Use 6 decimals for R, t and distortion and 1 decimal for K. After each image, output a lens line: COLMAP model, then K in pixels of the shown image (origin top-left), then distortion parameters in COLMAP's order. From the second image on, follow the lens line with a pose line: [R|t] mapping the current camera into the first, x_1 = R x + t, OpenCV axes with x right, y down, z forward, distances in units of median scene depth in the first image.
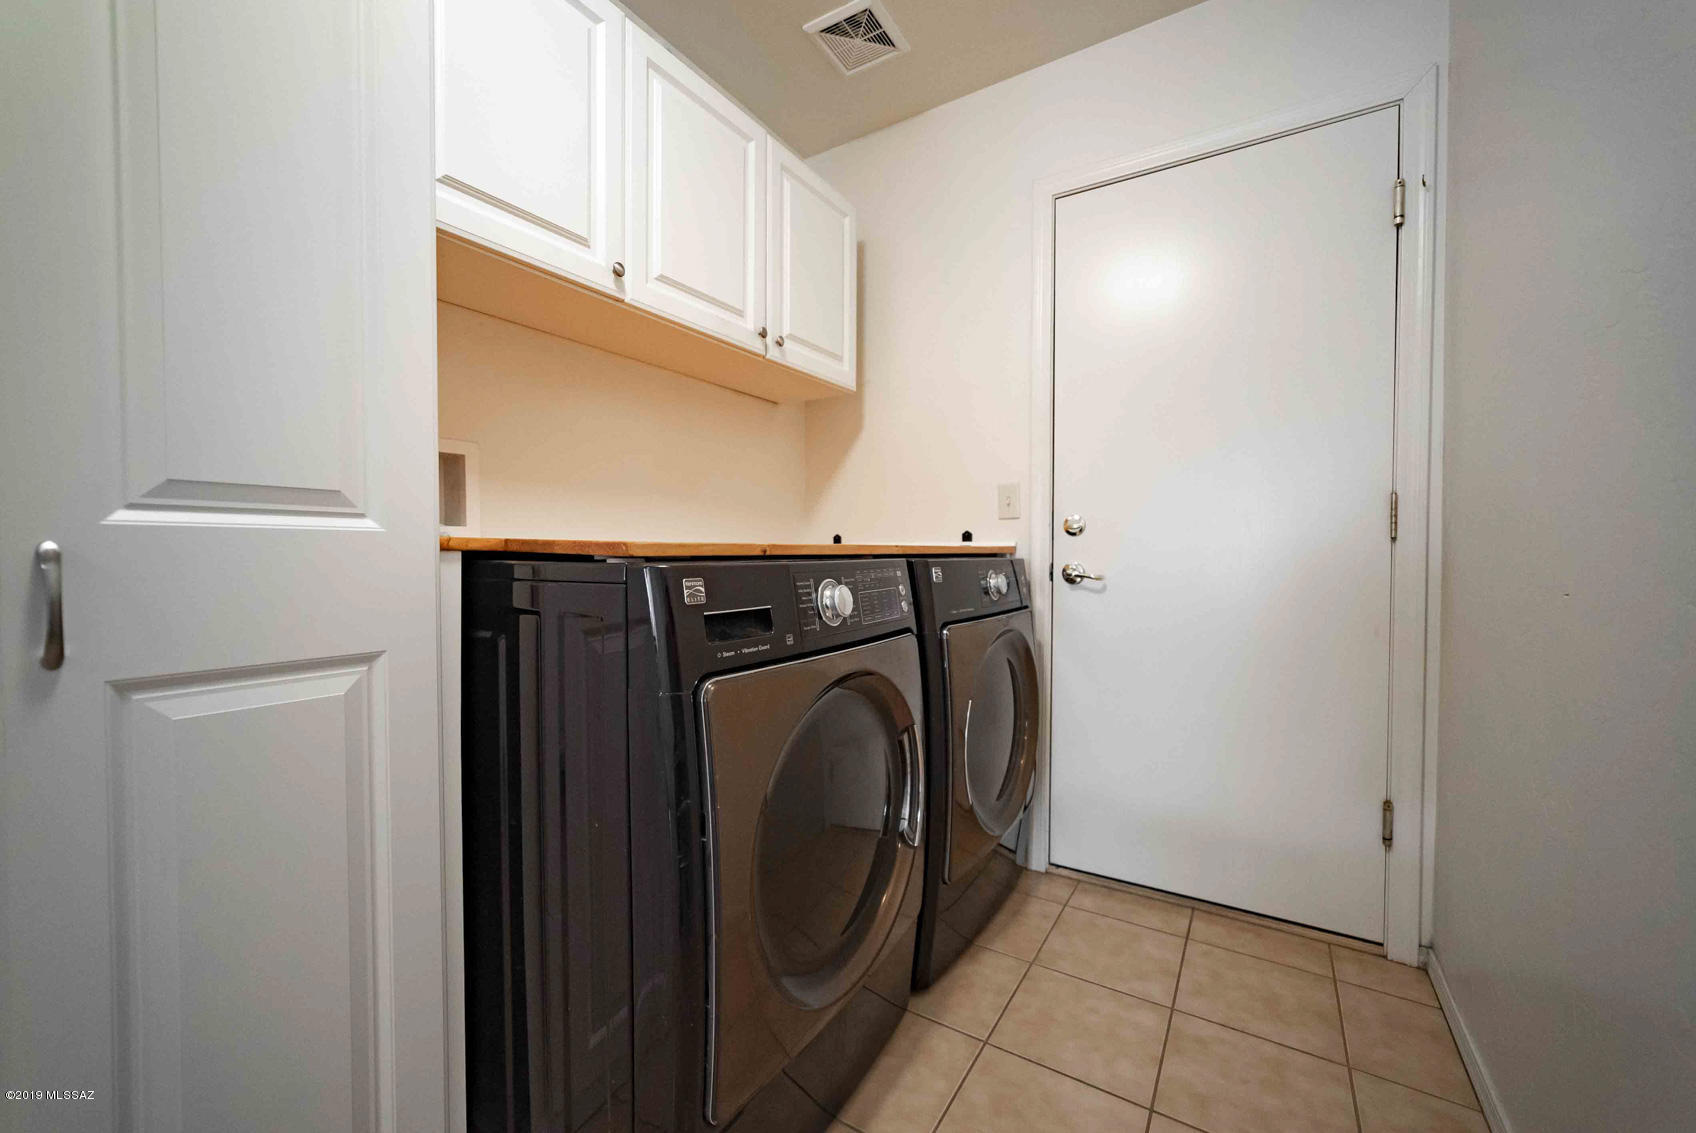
lens RADIAL K [[673.7, 0, 845.8], [0, 673.7, 564.3], [0, 0, 1]] dist [-0.009960, 0.004763]
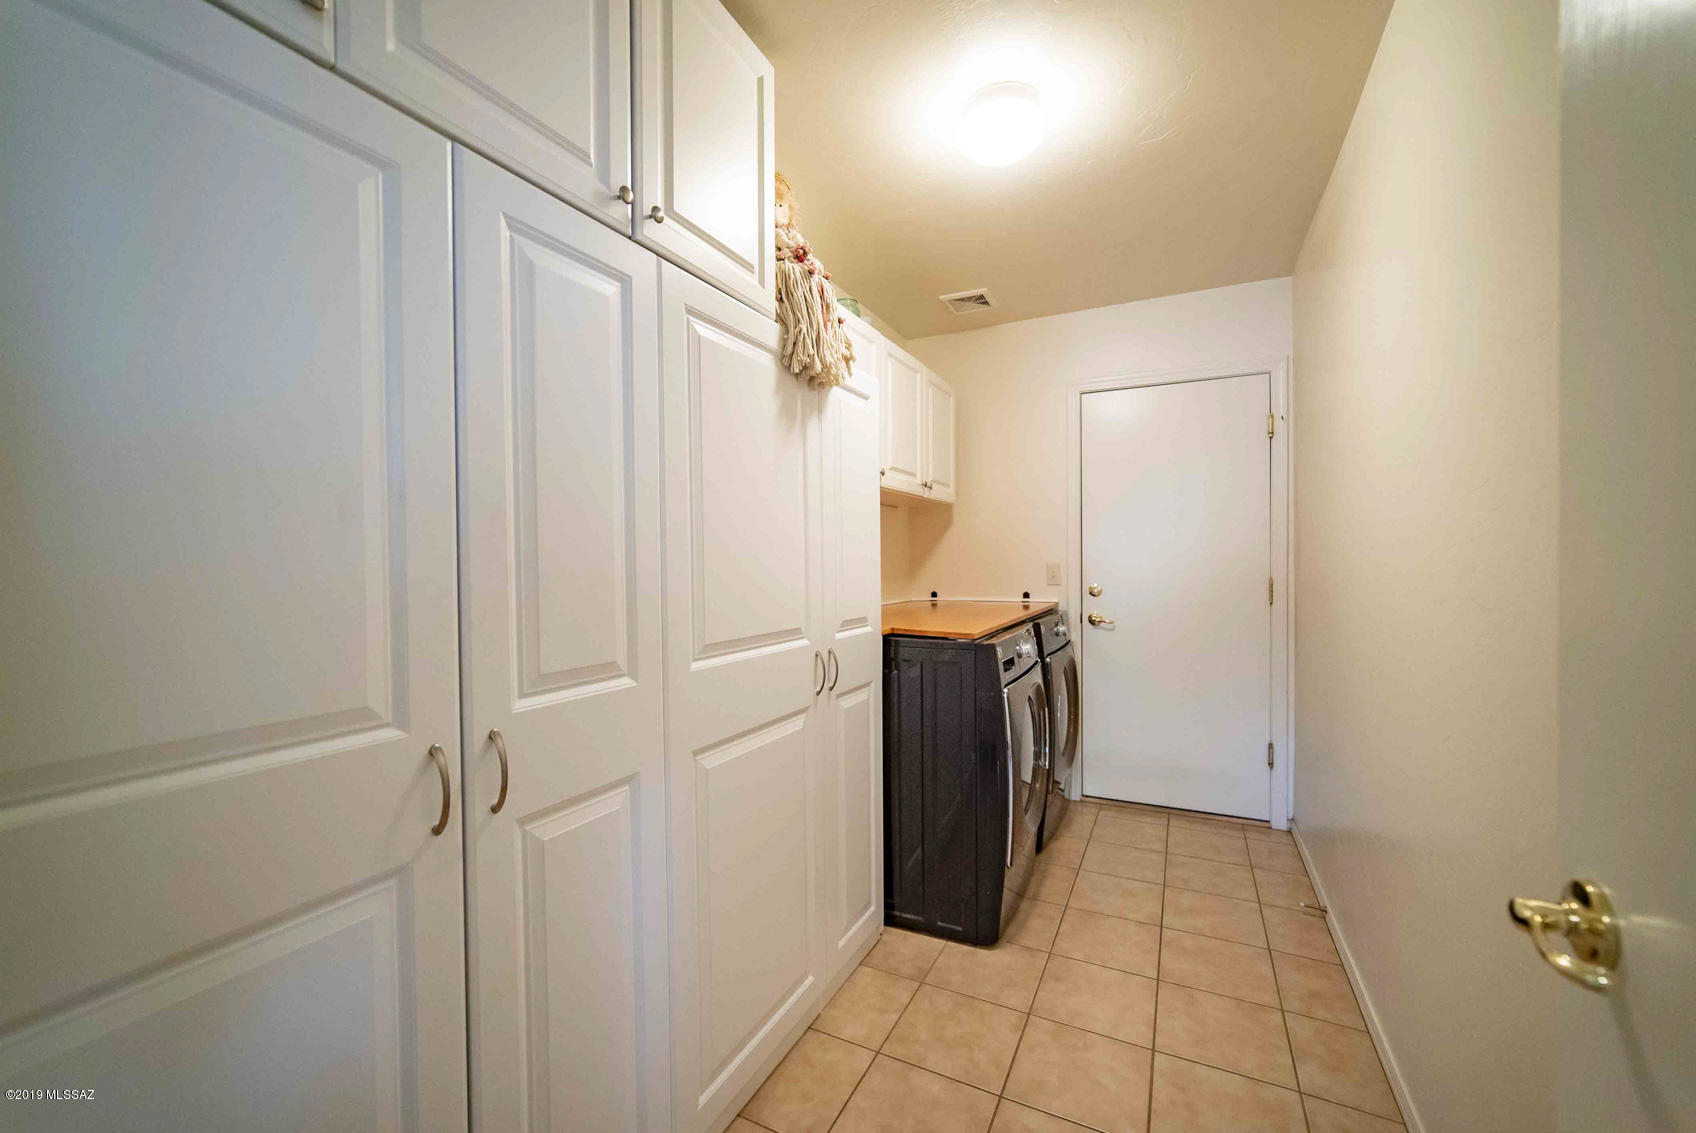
lens RADIAL K [[673.7, 0, 849.0], [0, 673.7, 567.7], [0, 0, 1]] dist [-0.009960, 0.004763]
pose [[0.995337, -0.012054, 0.095698, -0.498740], [0.012682, 0.999902, -0.005952, -0.130879], [-0.095617, 0.007138, 0.995393, -0.703223]]
